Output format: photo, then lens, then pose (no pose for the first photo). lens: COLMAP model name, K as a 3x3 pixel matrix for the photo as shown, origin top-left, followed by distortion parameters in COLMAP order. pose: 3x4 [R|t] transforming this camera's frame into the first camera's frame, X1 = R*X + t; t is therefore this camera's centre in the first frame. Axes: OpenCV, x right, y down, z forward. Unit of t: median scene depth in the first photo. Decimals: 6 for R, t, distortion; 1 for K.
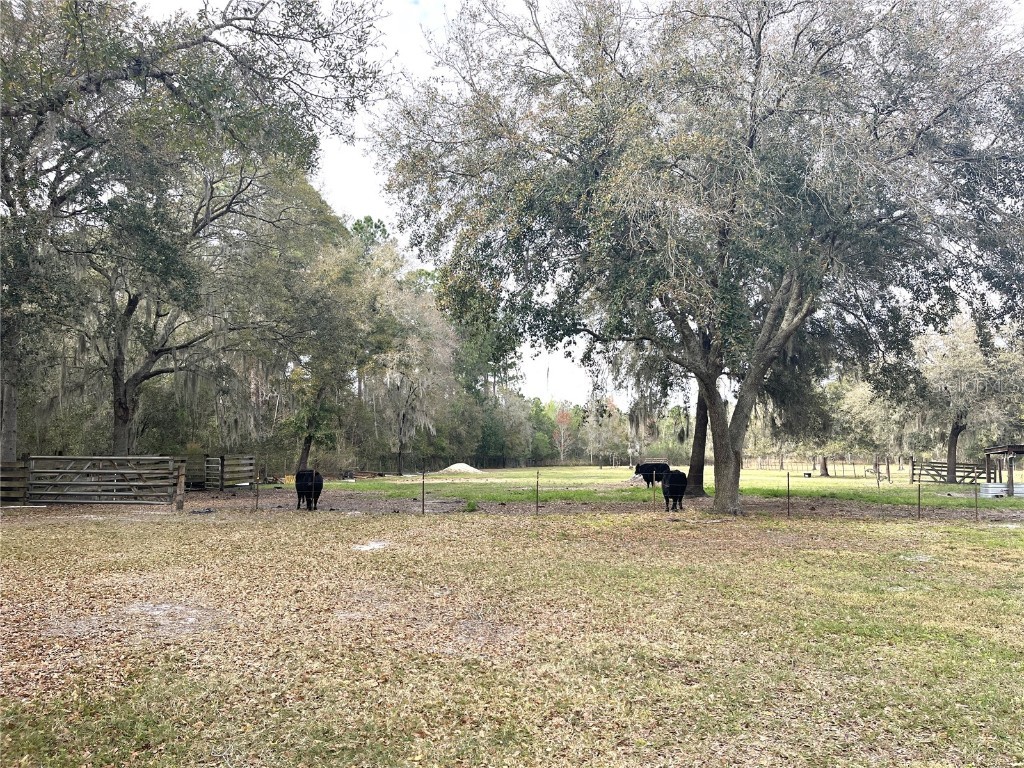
lens RADIAL K [[795.1, 0, 512.0], [0, 795.1, 384.0], [0, 0, 1]] dist [0.048663, 0.000470]
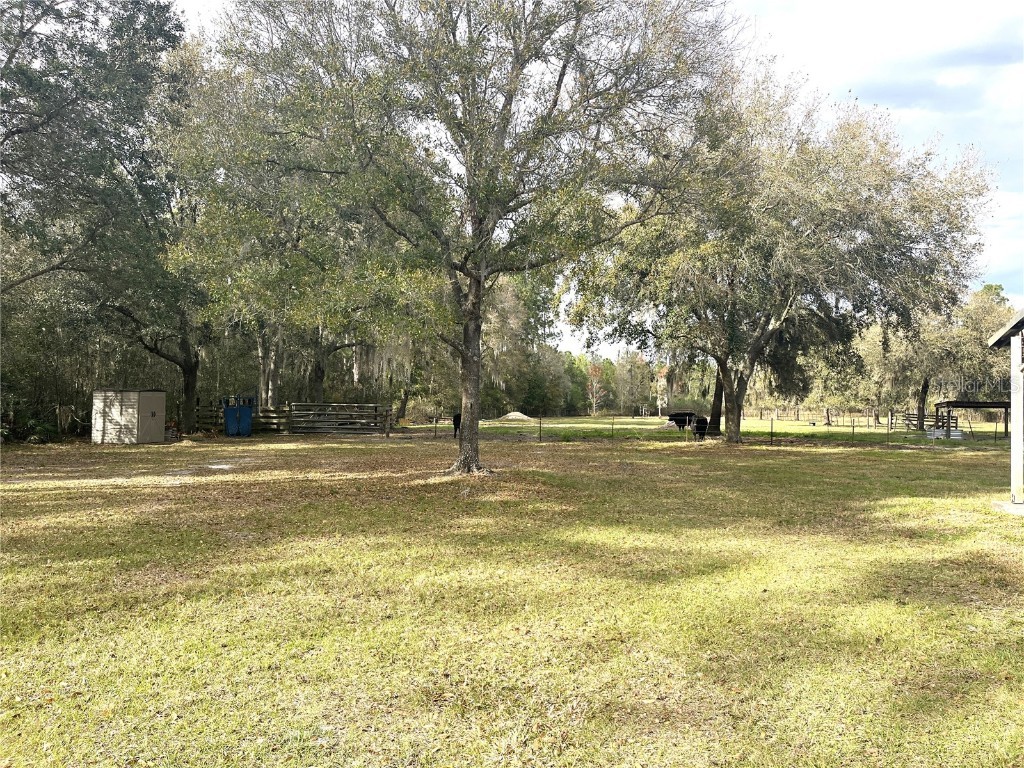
lens RADIAL K [[795.1, 0, 512.0], [0, 795.1, 384.0], [0, 0, 1]] dist [0.048663, 0.000470]
pose [[0.999597, 0.007942, -0.027256, -0.069867], [-0.006210, 0.997989, 0.063076, -0.029897], [0.027702, -0.062881, 0.997636, -0.325308]]
